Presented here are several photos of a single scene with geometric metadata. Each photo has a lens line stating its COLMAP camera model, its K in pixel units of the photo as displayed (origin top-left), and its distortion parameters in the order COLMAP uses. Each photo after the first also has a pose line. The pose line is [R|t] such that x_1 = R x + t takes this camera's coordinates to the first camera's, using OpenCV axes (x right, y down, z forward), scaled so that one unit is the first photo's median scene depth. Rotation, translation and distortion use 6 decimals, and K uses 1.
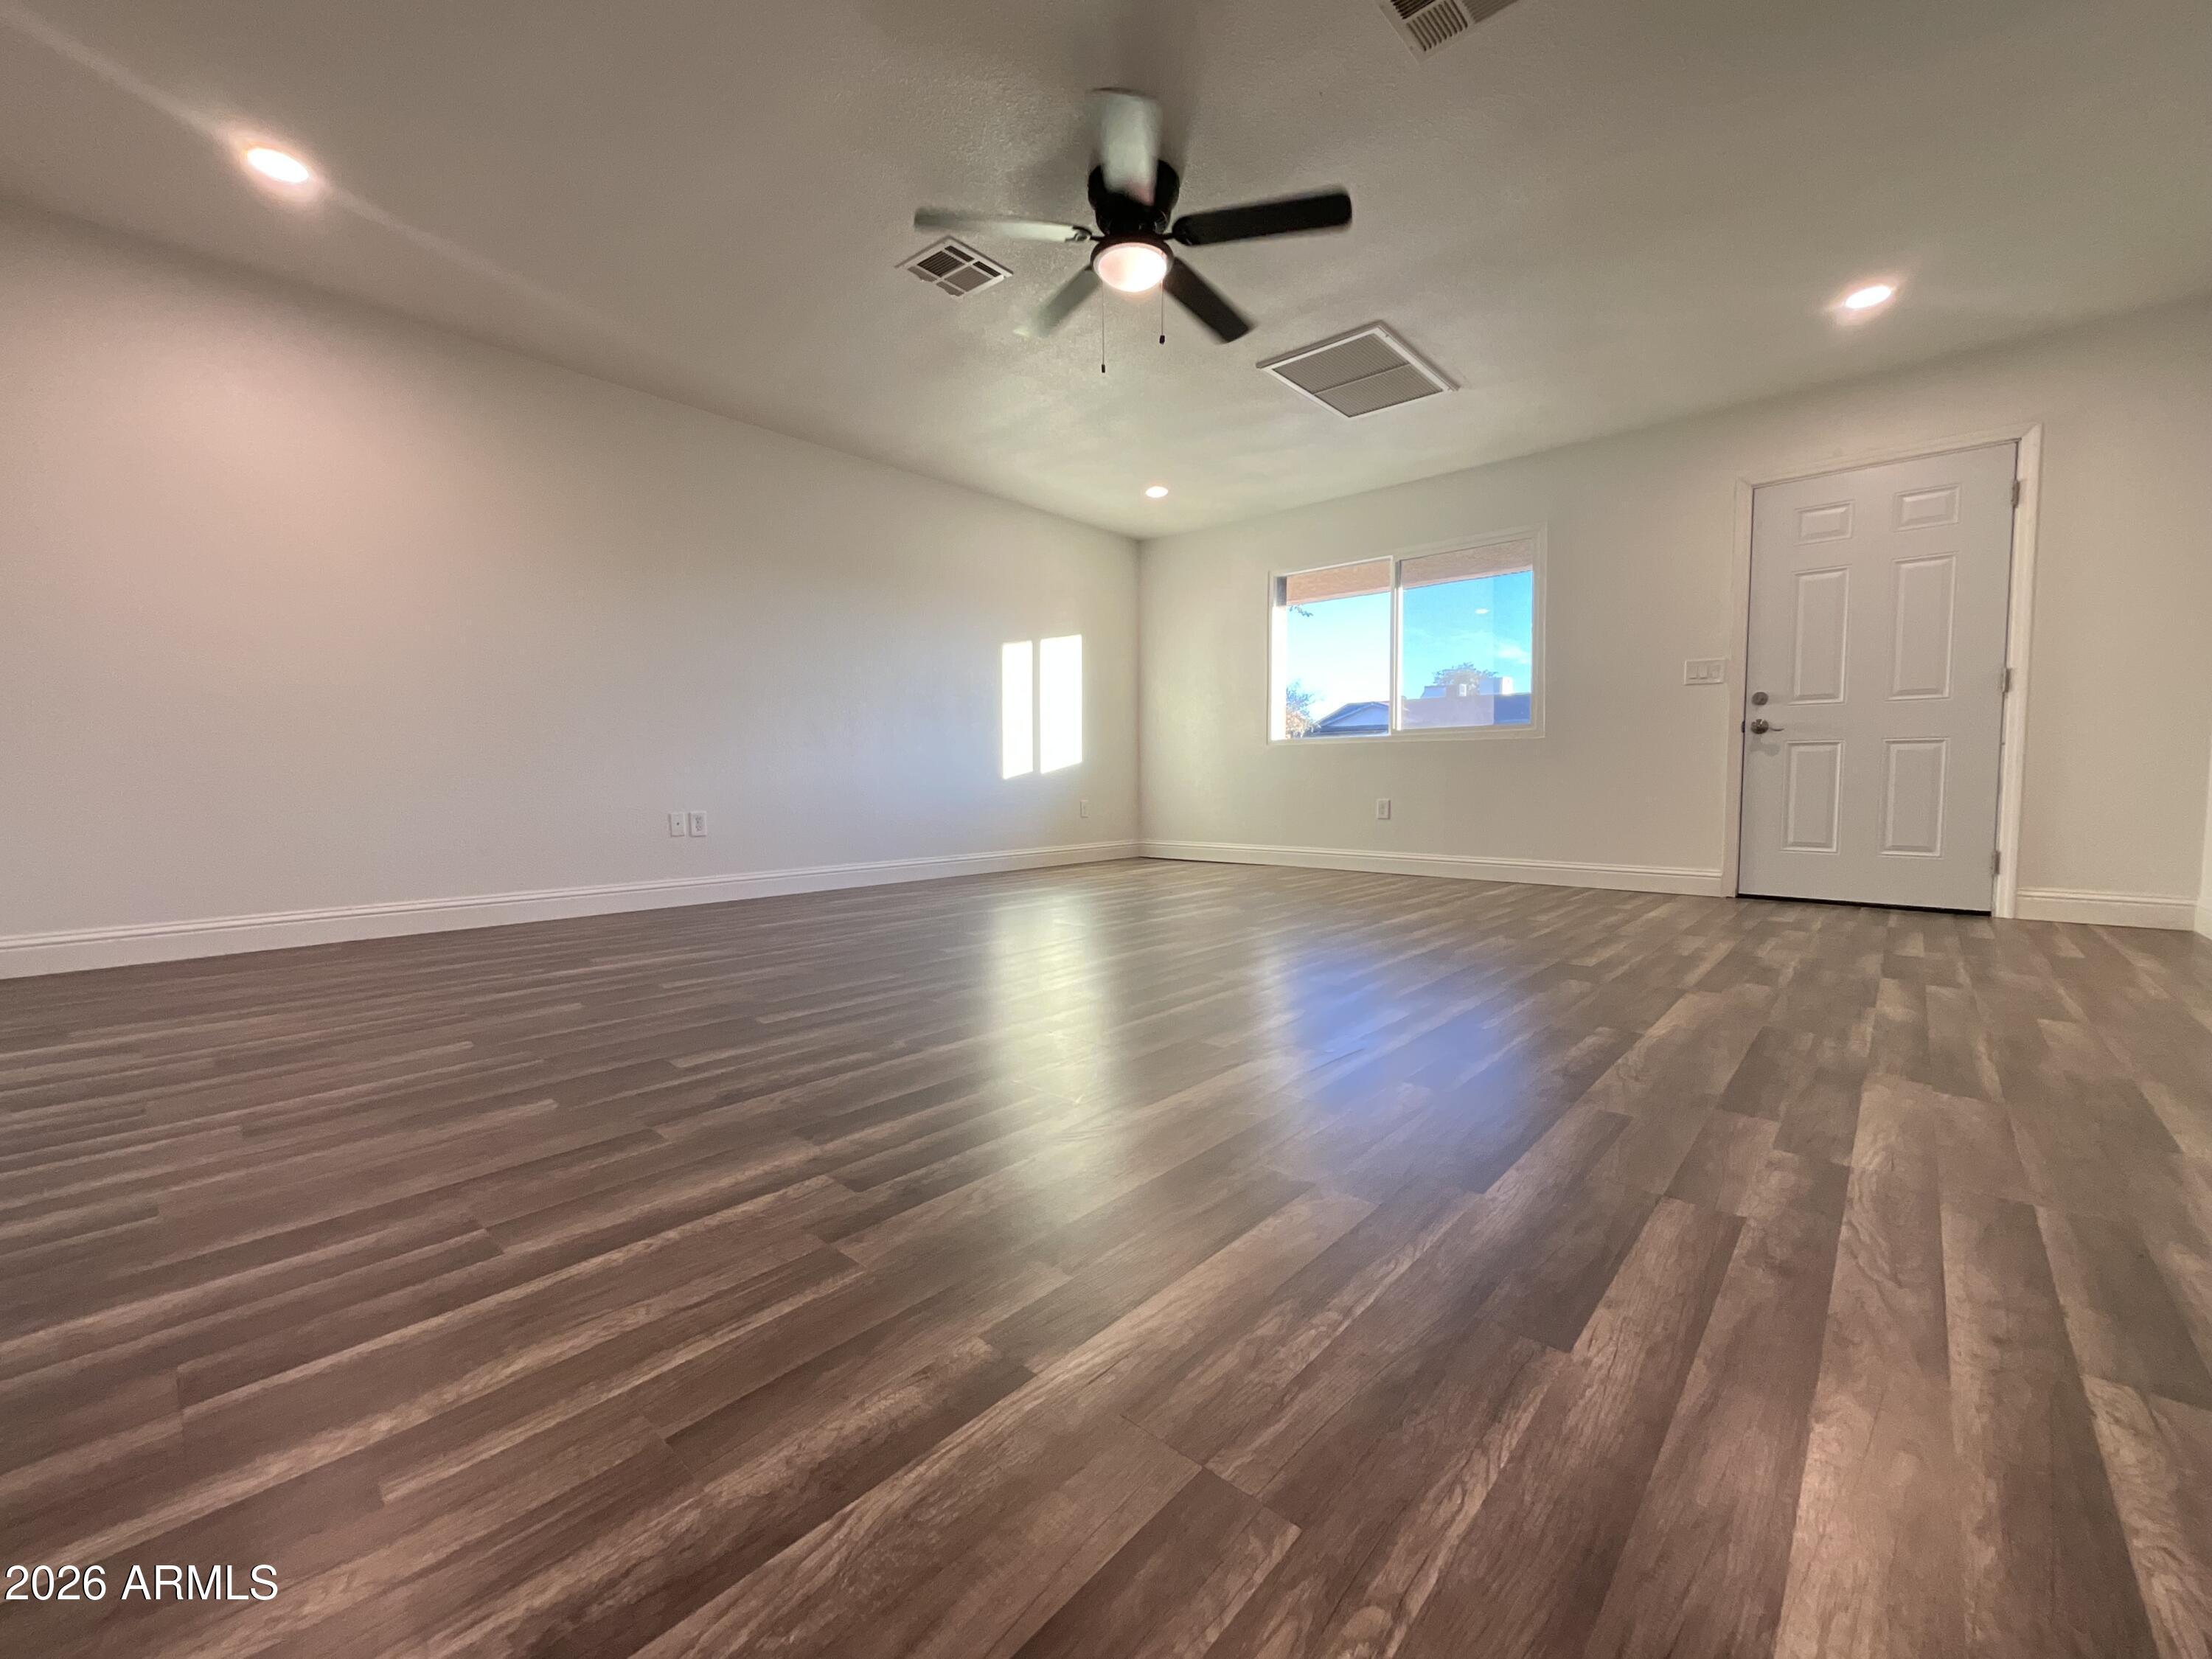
lens RADIAL K [[887.1, 0, 1092.3], [0, 887.1, 841.0], [0, 0, 1]] dist [-0.006365, 0.001329]
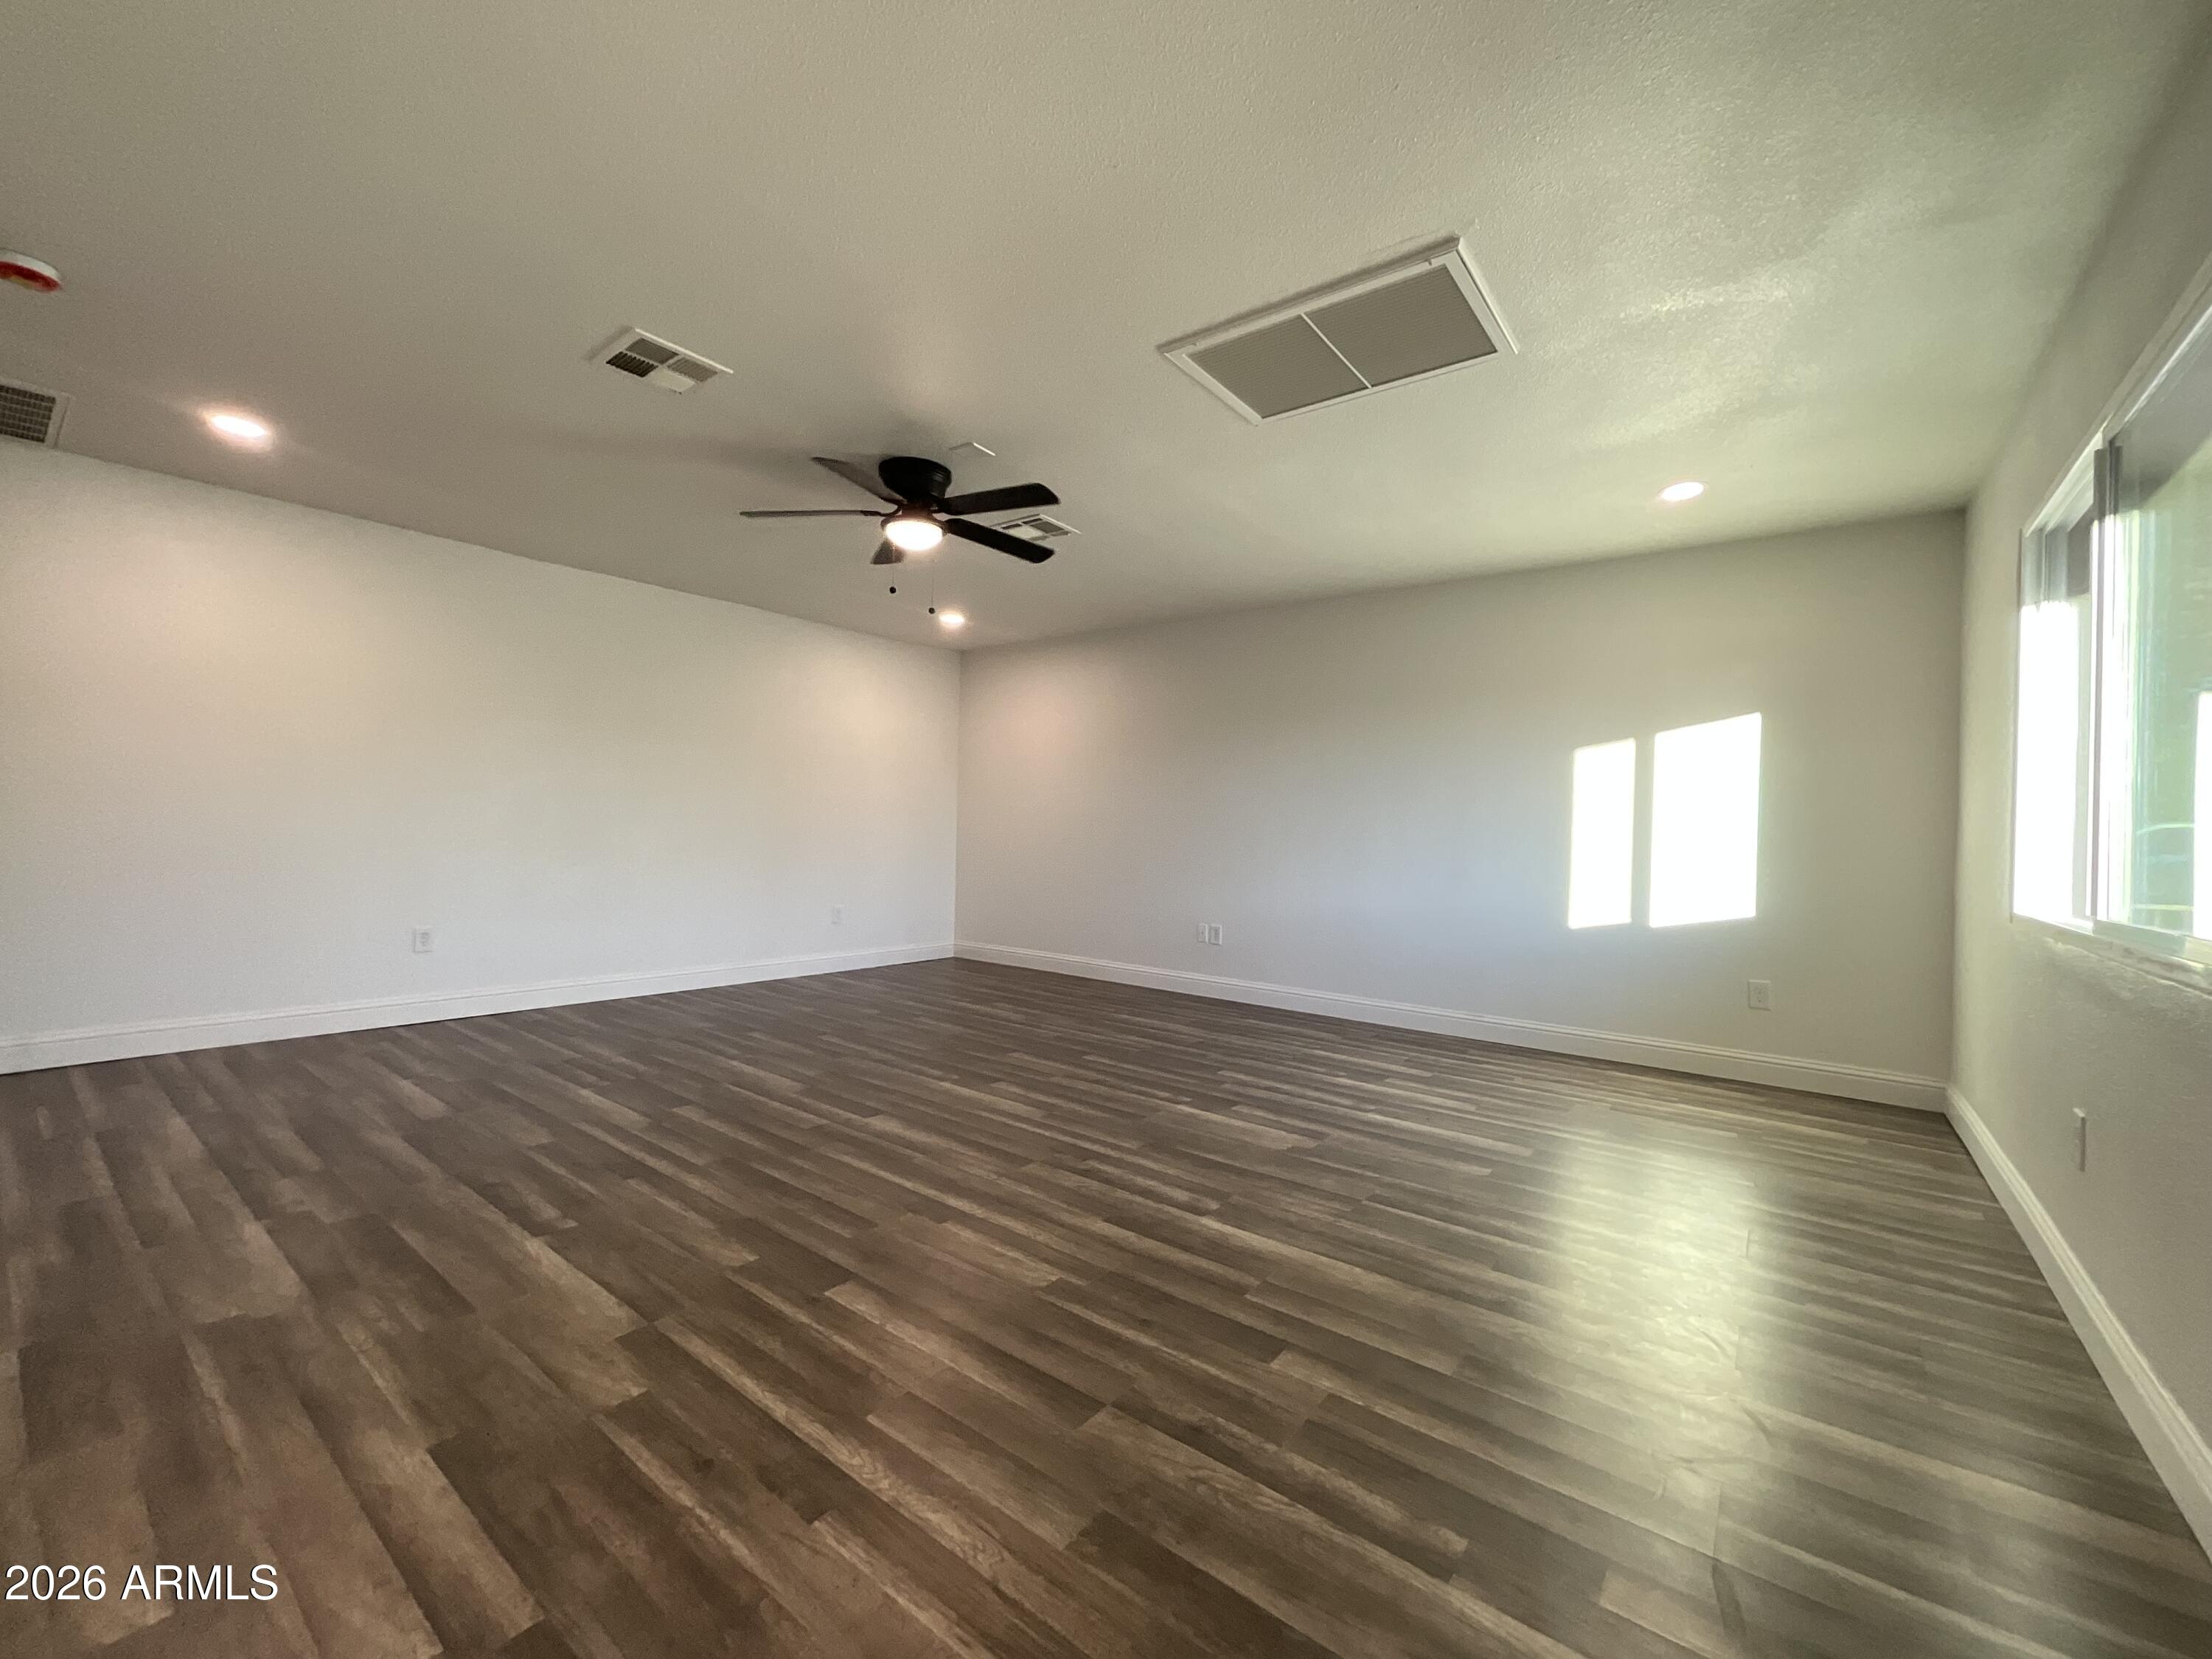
lens RADIAL K [[887.1, 0, 1103.6], [0, 887.1, 824.8], [0, 0, 1]] dist [-0.006365, 0.001329]
pose [[0.093434, -0.005194, -0.995612, 2.056221], [-0.096052, 0.995275, -0.014206, -0.367210], [0.990981, 0.096958, 0.092493, 1.824158]]
